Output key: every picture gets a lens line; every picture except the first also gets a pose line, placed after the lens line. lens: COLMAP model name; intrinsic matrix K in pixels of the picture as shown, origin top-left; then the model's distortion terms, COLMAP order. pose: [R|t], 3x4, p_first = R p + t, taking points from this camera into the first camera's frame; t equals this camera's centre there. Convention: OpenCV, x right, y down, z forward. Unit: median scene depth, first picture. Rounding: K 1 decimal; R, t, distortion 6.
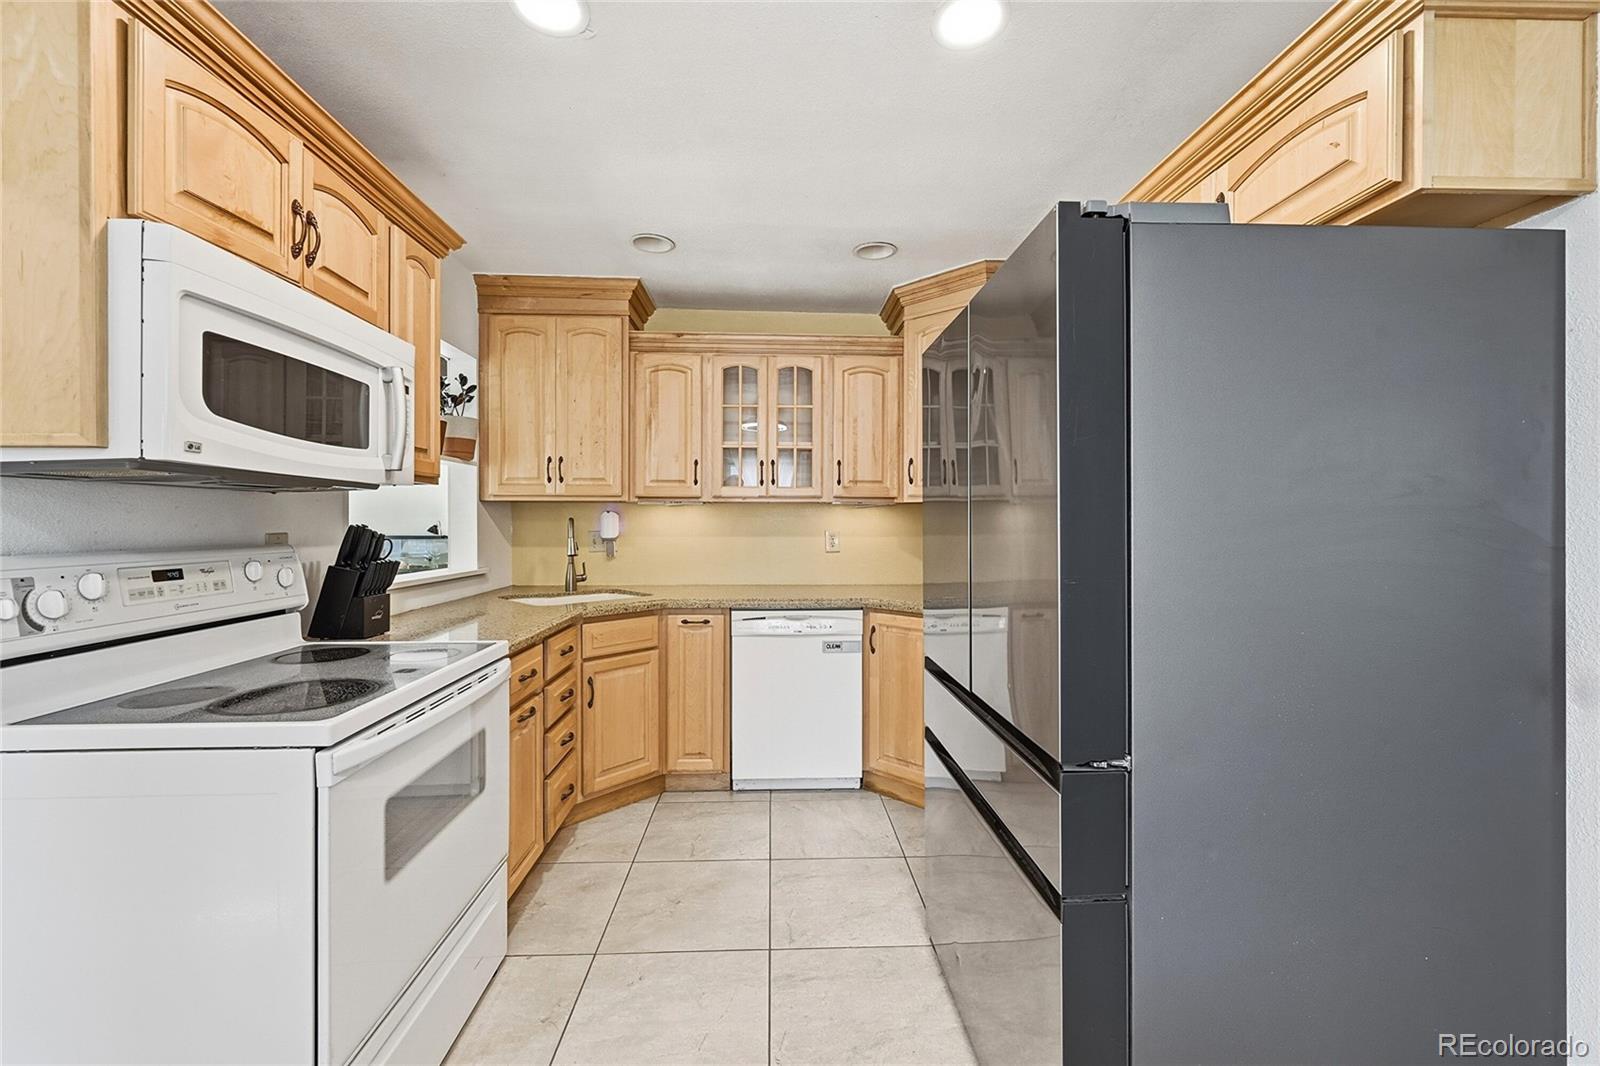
lens RADIAL K [[644.3, 0, 802.8], [0, 644.3, 521.7], [0, 0, 1]] dist [0.000810, -0.000084]
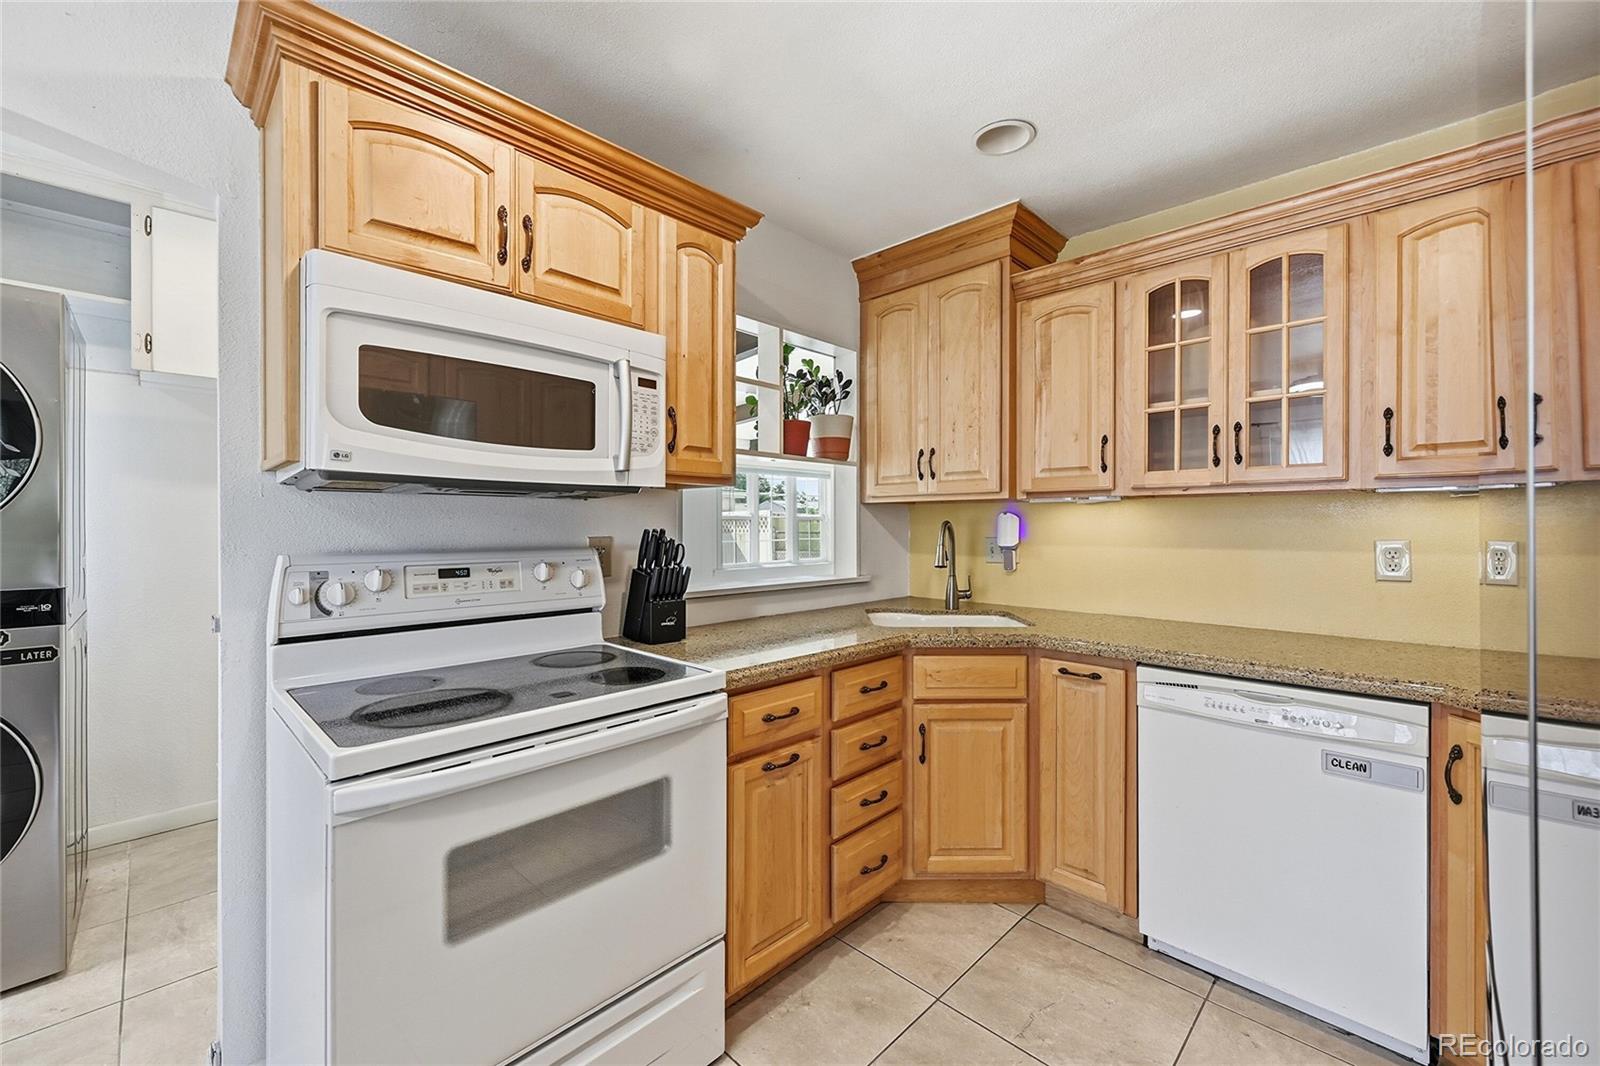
lens RADIAL K [[641.9, 0, 799.0], [0, 641.9, 524.6], [0, 0, 1]] dist [-0.000473, -0.000057]
pose [[0.677398, -0.001810, -0.735614, 0.128383], [0.000933, 0.999998, -0.001601, -0.000387], [0.735616, 0.000398, 0.677399, 0.324215]]
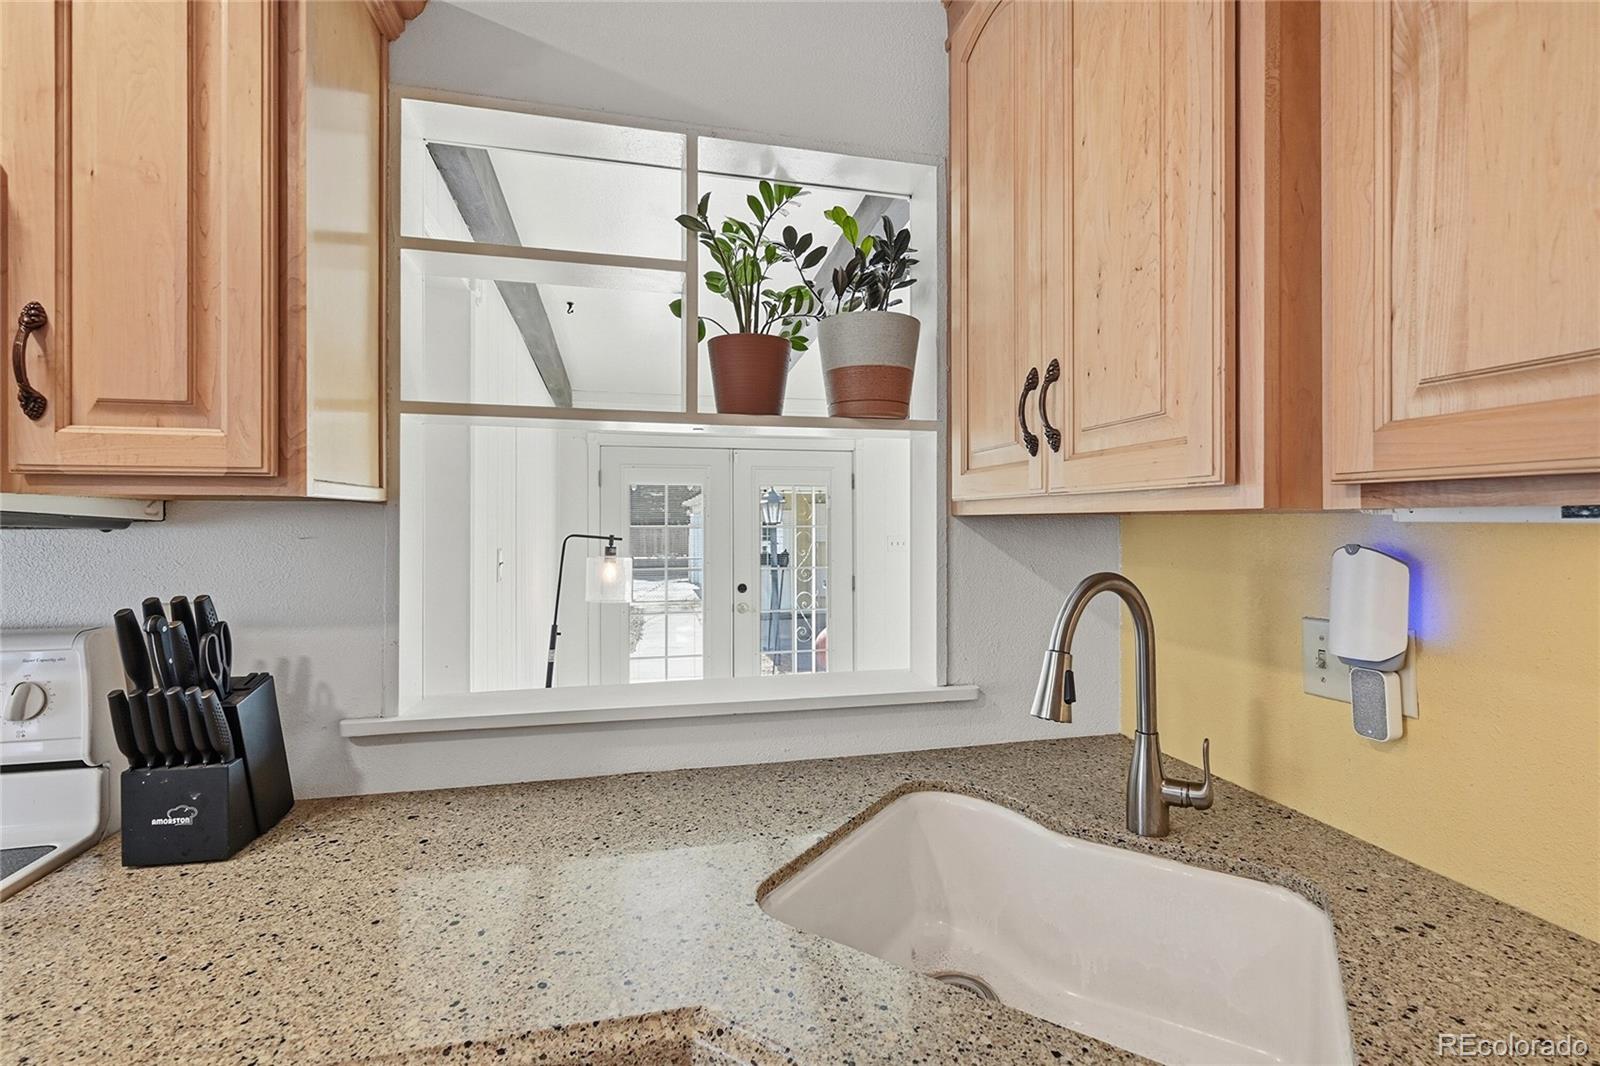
lens RADIAL K [[710.0, 0, 799.6], [0, 710.0, 519.0], [0, 0, 1]] dist [-0.000459, -0.000164]
pose [[0.179181, -0.006946, -0.983792, -0.087965], [0.001233, 0.999976, -0.006836, -0.029665], [0.983815, 0.000012, 0.179185, 0.879593]]
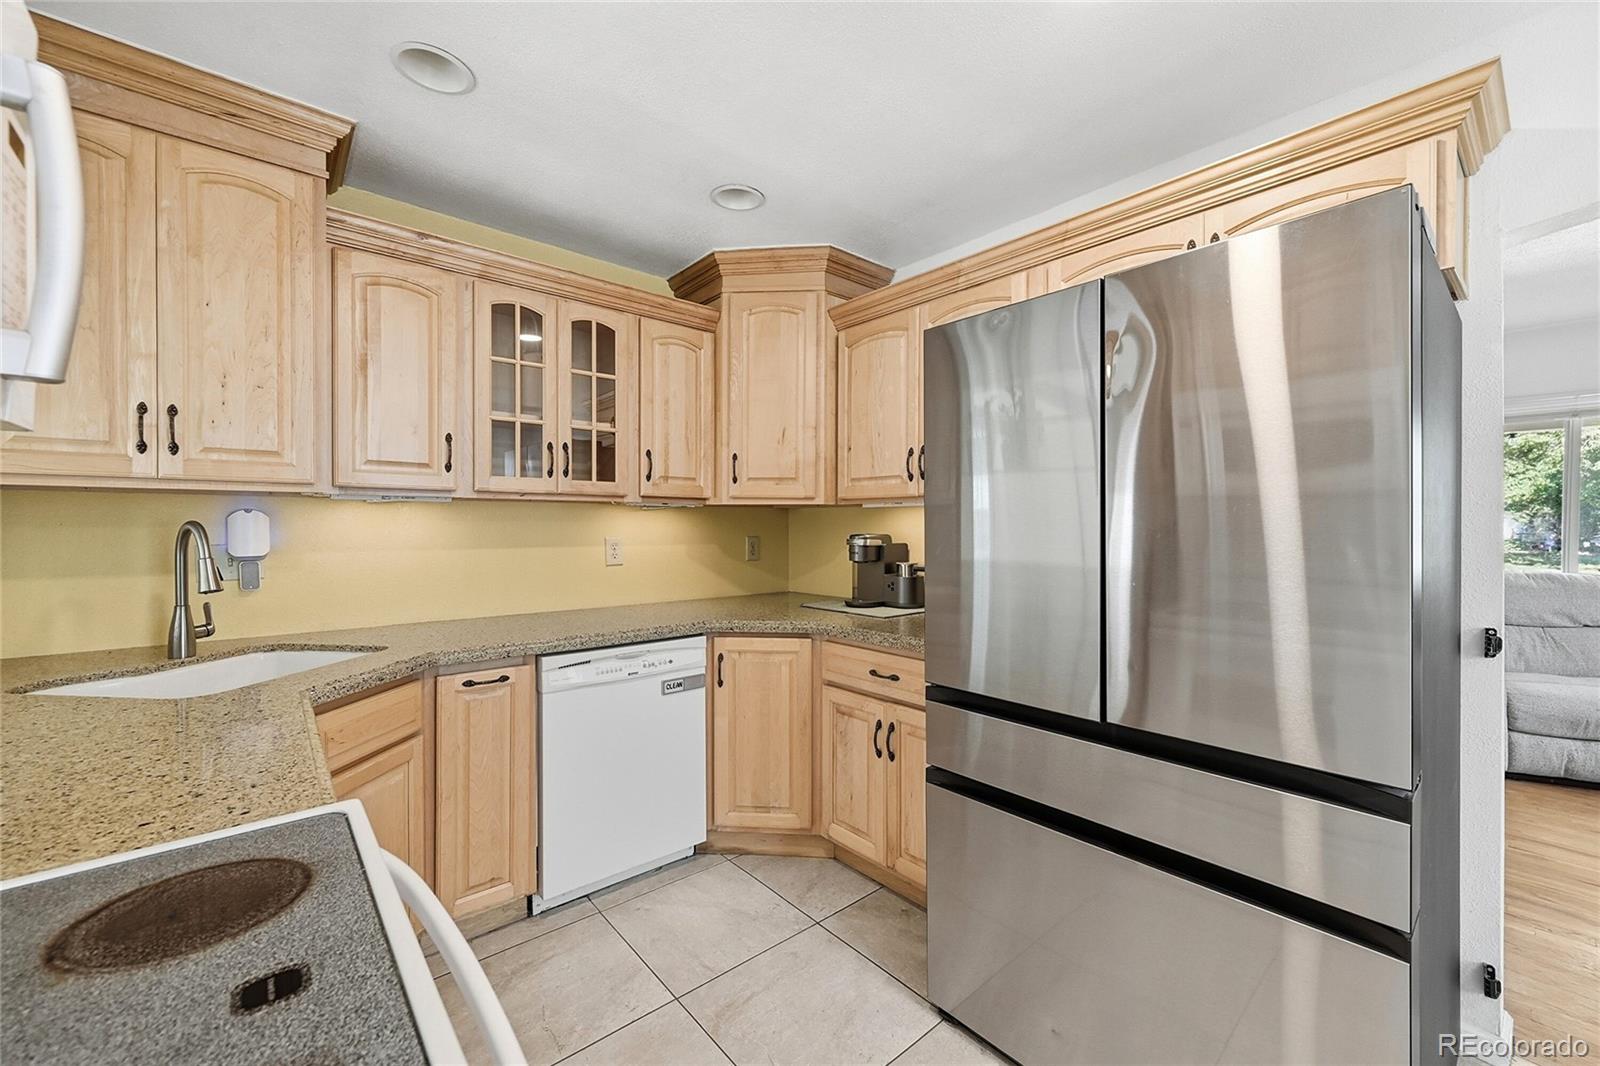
lens RADIAL K [[636.1, 0, 804.4], [0, 636.1, 527.1], [0, 0, 1]] dist [0.001269, 0.000222]
pose [[0.791347, -0.002448, 0.611362, -0.302125], [0.000008, 0.999992, 0.003994, -0.003522], [-0.611367, -0.003156, 0.791341, 0.289068]]
